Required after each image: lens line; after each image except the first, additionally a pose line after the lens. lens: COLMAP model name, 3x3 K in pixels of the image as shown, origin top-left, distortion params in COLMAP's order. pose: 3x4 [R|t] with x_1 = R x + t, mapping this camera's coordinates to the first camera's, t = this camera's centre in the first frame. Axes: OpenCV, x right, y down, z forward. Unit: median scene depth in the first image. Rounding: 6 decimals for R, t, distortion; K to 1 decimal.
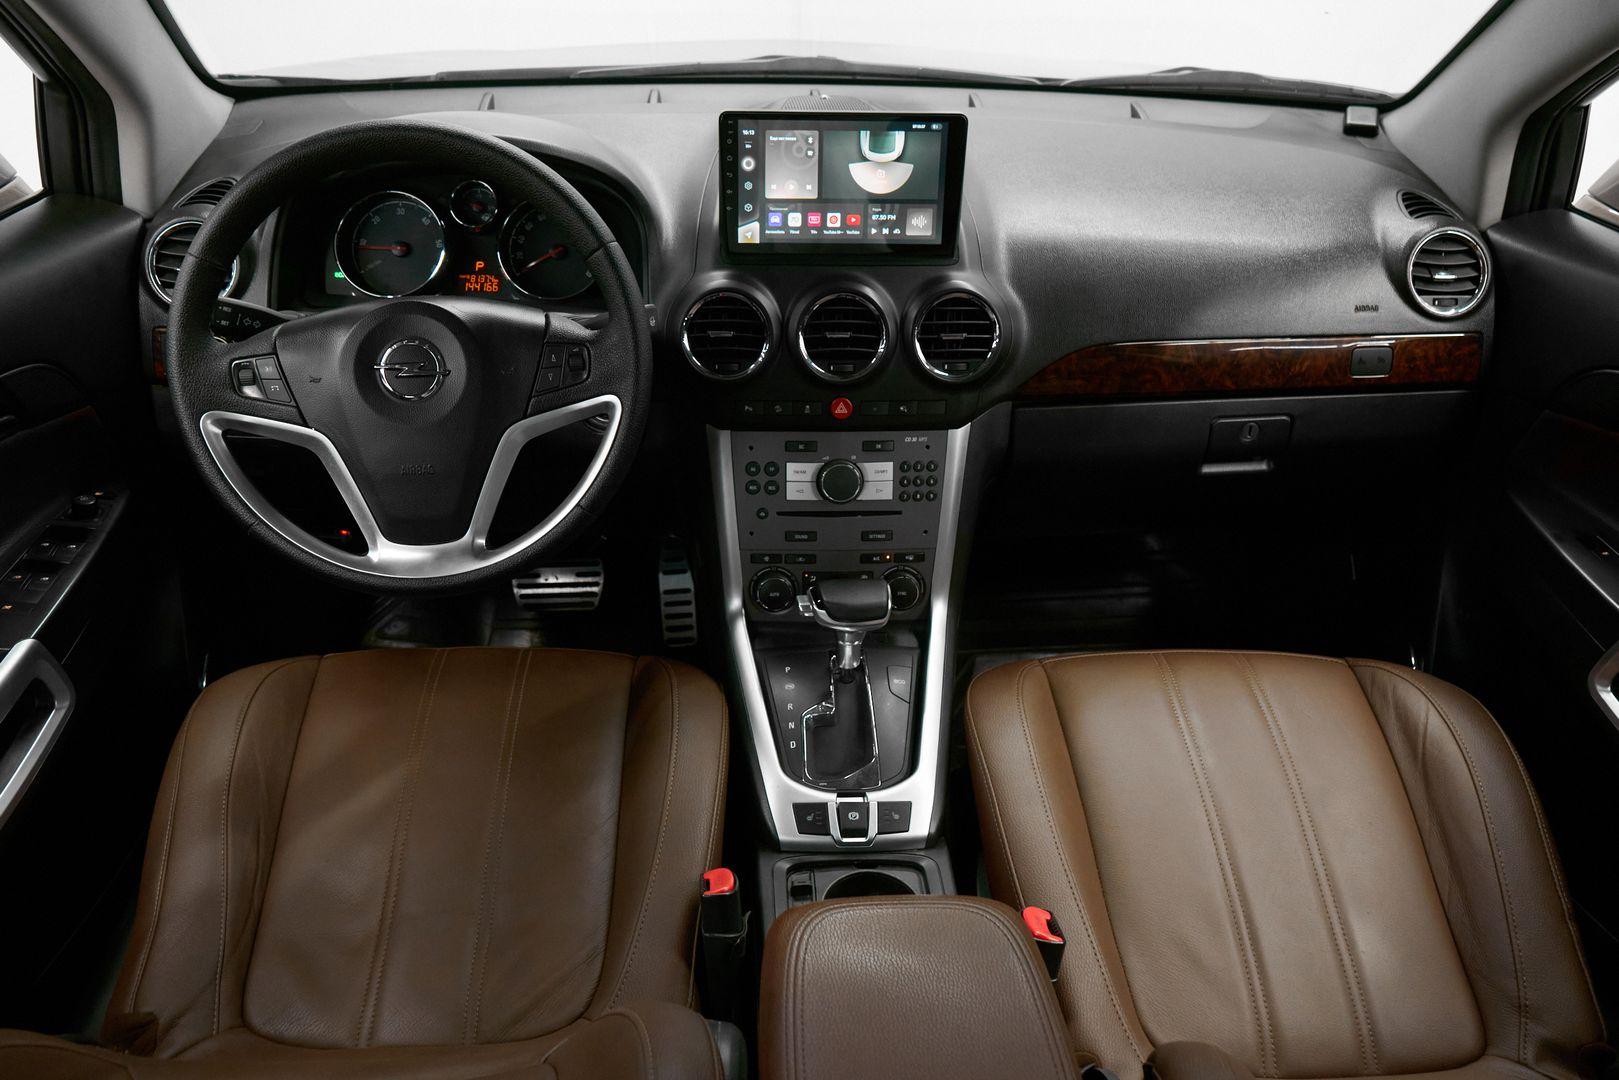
lens RADIAL K [[1310.1, 0, 809.5], [0, 1310.1, 540.0], [0, 0, 1]] dist [0.006692, -0.002568]
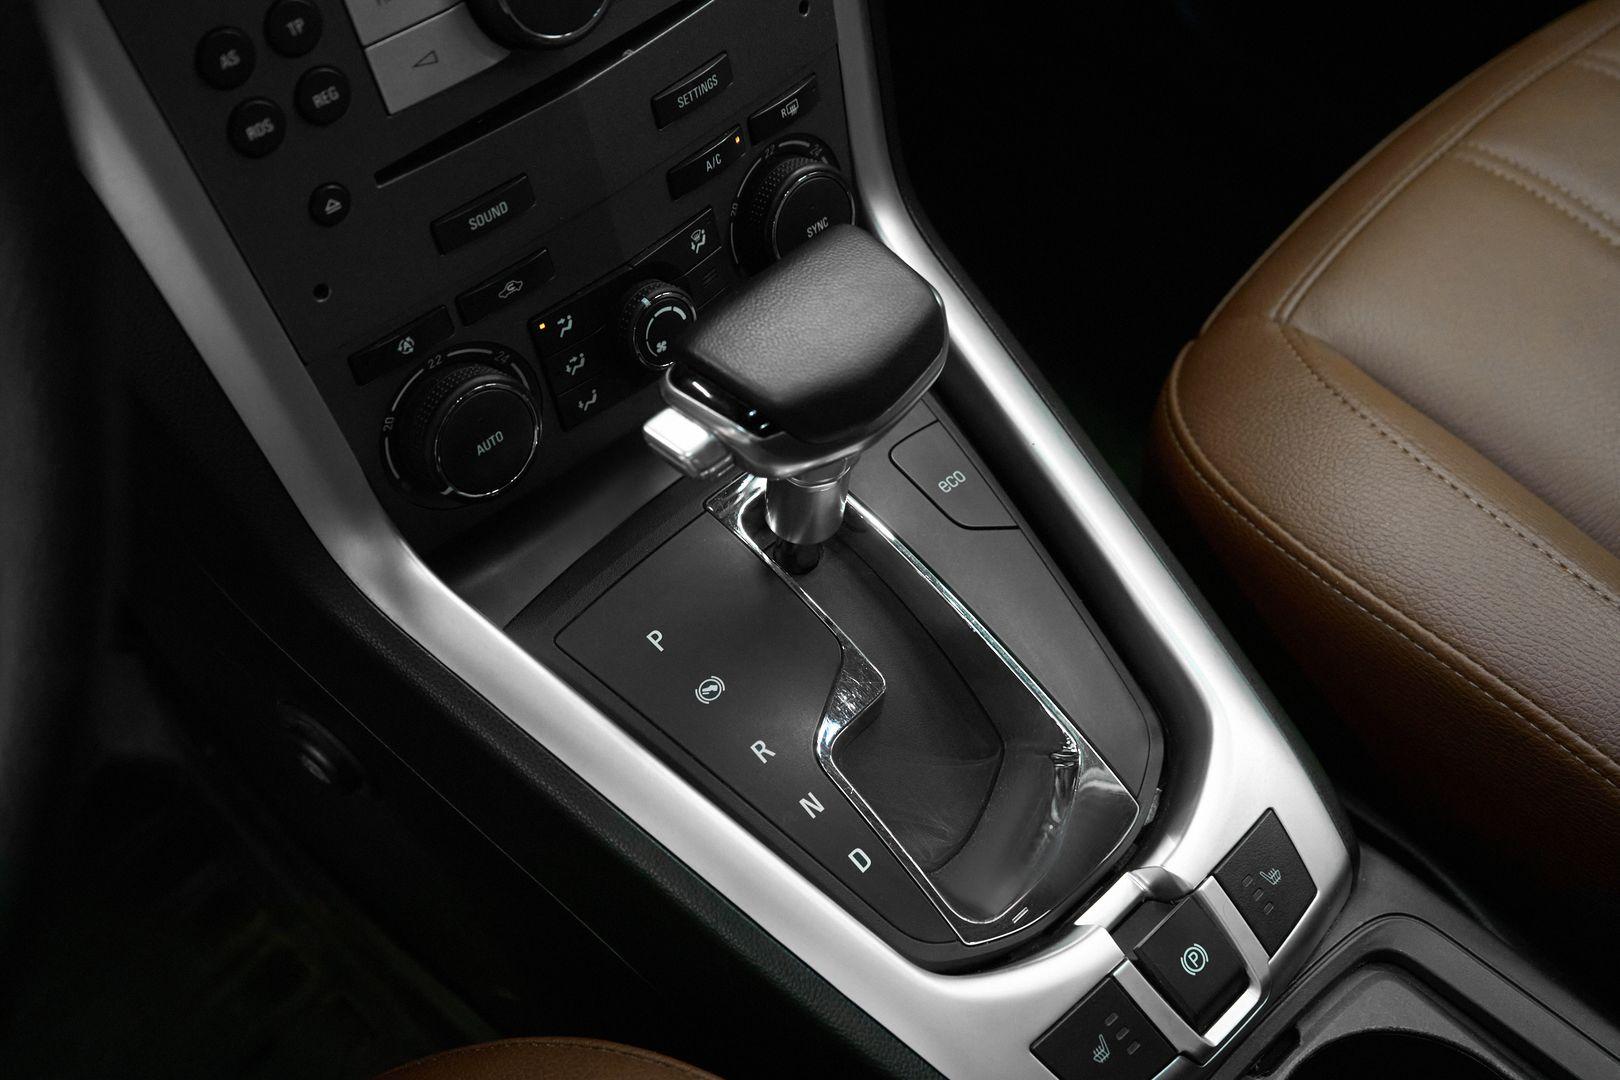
lens RADIAL K [[1844.9, 0, 810.0], [0, 1844.9, 540.0], [0, 0, 1]] dist [-0.012456, -0.010007]
pose [[0.755262, -0.529974, 0.385625, -0.141380], [0.351788, 0.824216, 0.443748, -0.094668], [-0.553014, -0.199488, 0.808938, 0.649054]]
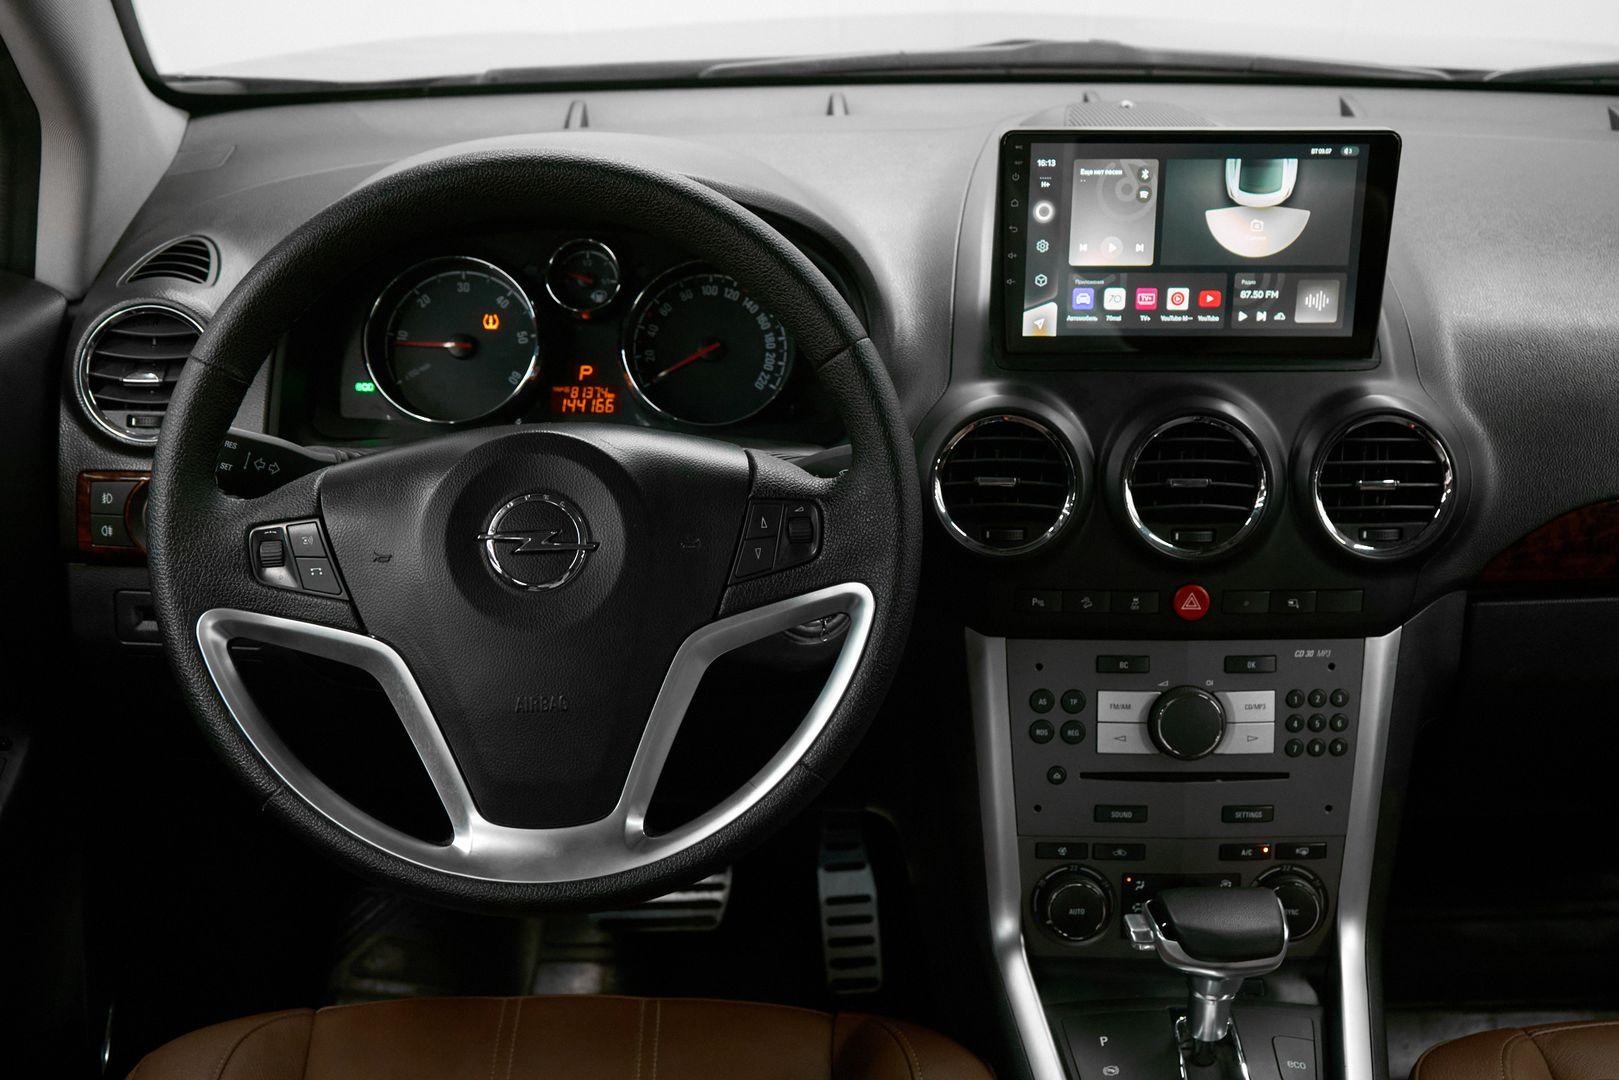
lens RADIAL K [[2145.4, 0, 809.5], [0, 2145.4, 540.0], [0, 0, 1]] dist [0.048040, 0.040354]
pose [[0.999237, 0.000998, -0.039039, -0.112724], [-0.005713, 0.992656, -0.120839, -0.007662], [0.038632, 0.120970, 0.991904, 0.001062]]
